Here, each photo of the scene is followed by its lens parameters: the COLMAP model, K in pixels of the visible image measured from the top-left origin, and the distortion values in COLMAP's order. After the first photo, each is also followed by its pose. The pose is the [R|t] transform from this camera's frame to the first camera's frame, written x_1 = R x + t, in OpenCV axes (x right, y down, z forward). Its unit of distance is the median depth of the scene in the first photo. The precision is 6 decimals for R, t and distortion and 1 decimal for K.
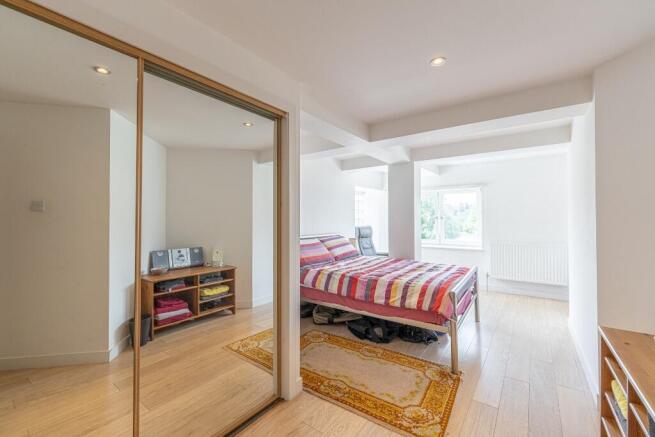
lens RADIAL K [[268.0, 0, 329.8], [0, 268.0, 217.0], [0, 0, 1]] dist [0.000859, -0.001317]
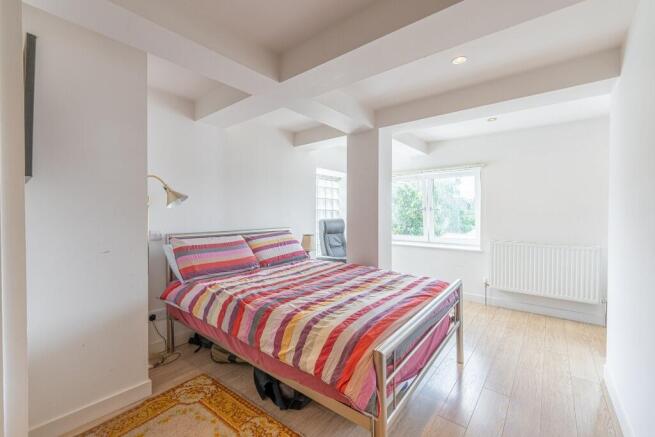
lens RADIAL K [[268.0, 0, 326.0], [0, 268.0, 217.7], [0, 0, 1]] dist [0.000859, -0.001317]
pose [[0.998814, 0.002760, -0.048619, 0.231760], [-0.001402, 0.999609, 0.027943, 0.011930], [0.048677, -0.027842, 0.998426, 0.306104]]
